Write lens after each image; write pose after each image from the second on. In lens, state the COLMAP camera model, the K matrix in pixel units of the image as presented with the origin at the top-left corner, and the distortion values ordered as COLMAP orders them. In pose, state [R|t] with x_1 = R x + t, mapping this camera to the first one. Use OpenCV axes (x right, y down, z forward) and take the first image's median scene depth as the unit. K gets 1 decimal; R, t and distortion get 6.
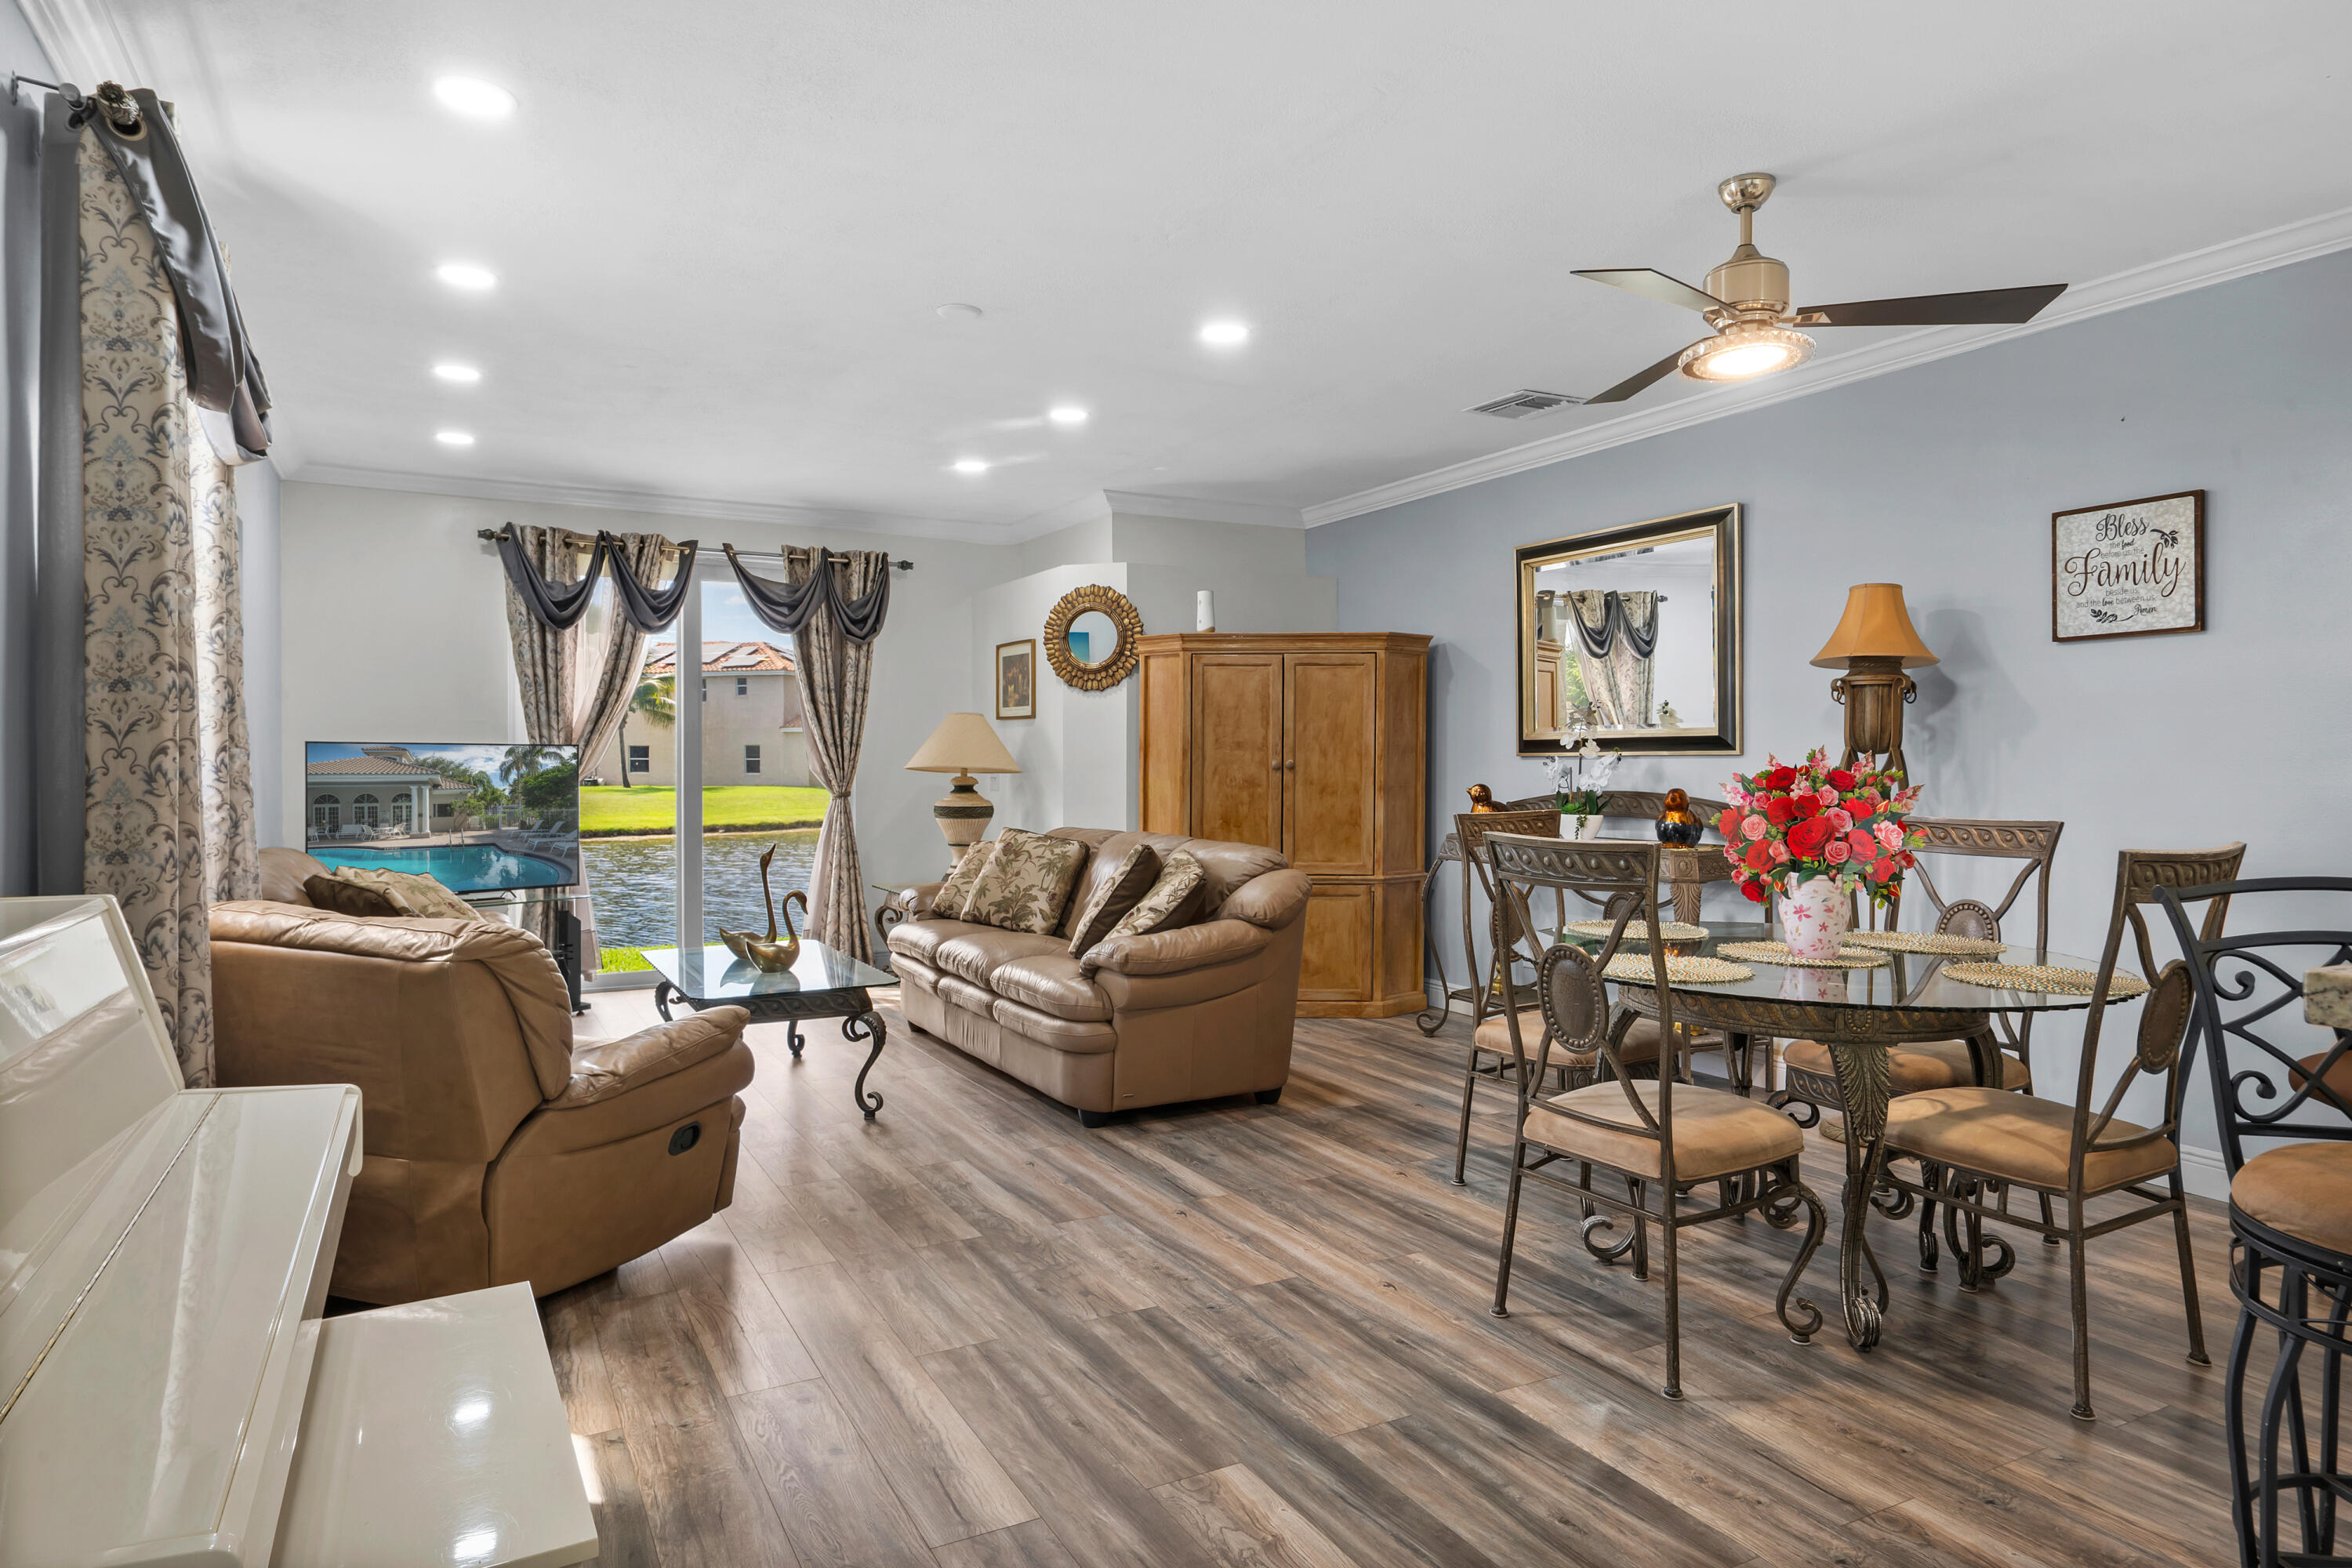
lens RADIAL K [[1355.6, 0, 1156.9], [0, 1355.6, 790.3], [0, 0, 1]] dist [0.001578, -0.000349]
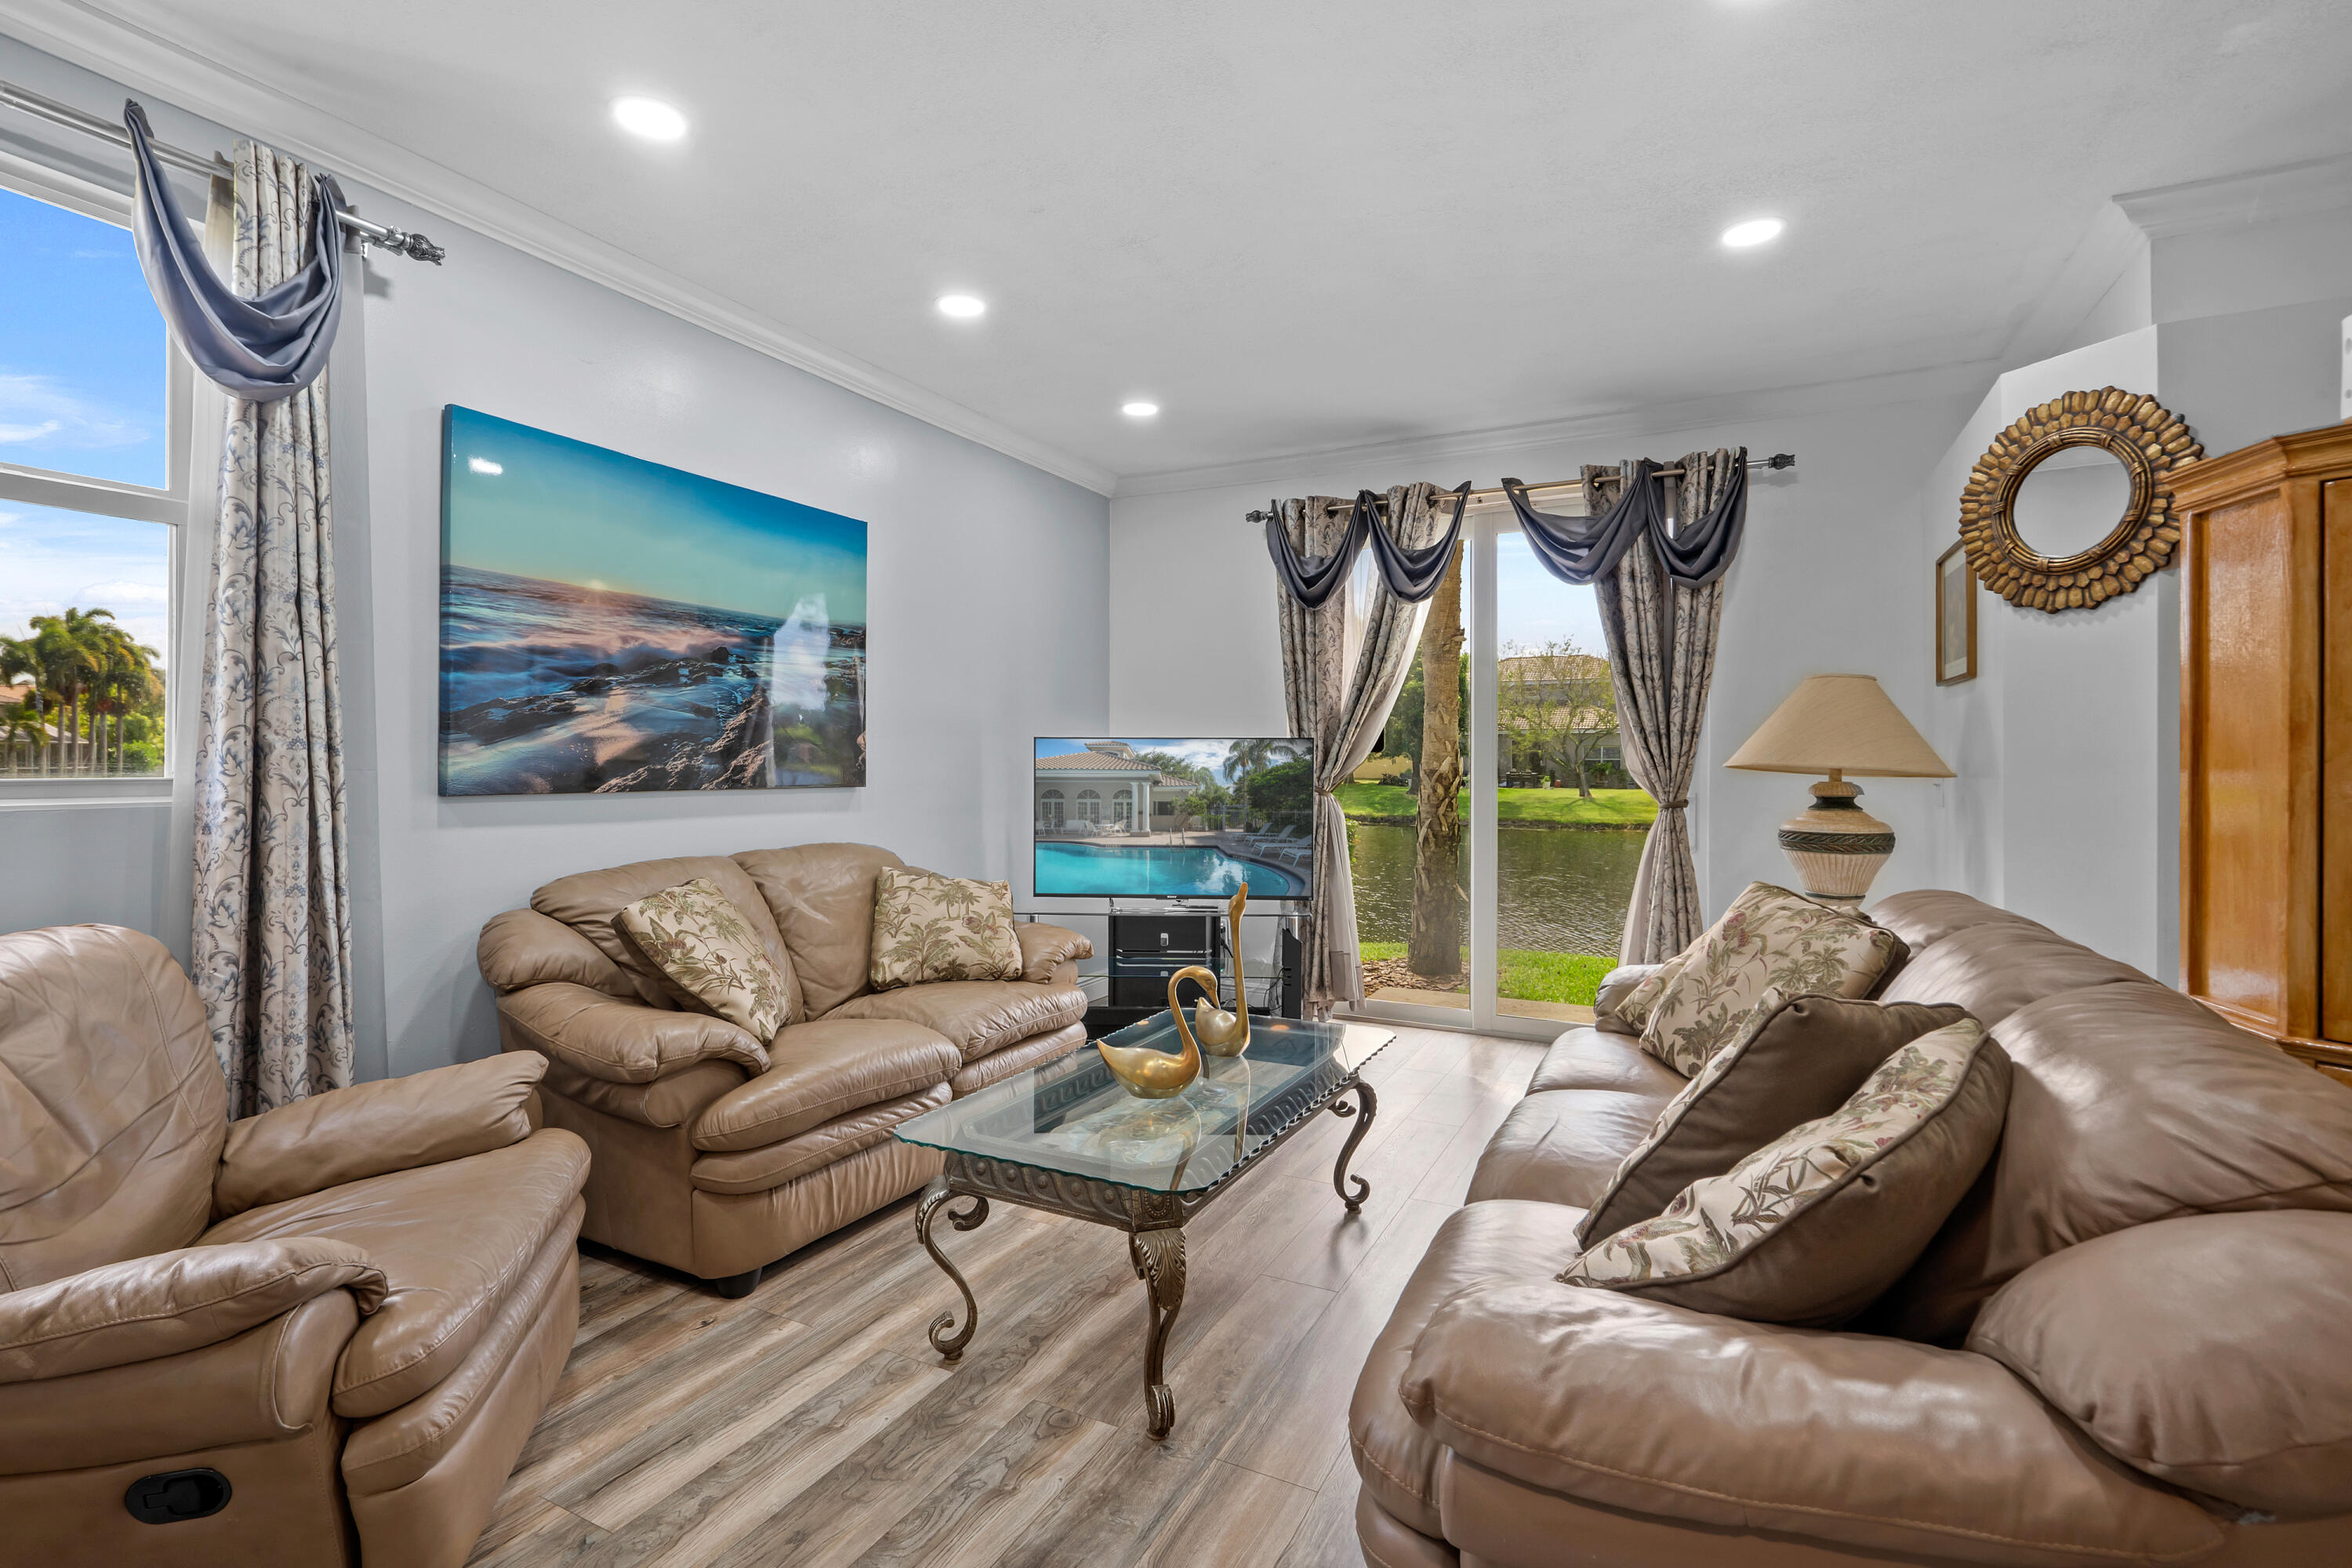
lens RADIAL K [[1082.2, 0, 1169.0], [0, 1082.2, 738.2], [0, 0, 1]] dist [0.000189, 0.000266]
pose [[0.560098, -0.017387, -0.828244, 0.103689], [-0.018695, 0.999260, -0.033619, -0.008901], [0.828216, 0.034314, 0.559358, 0.576386]]
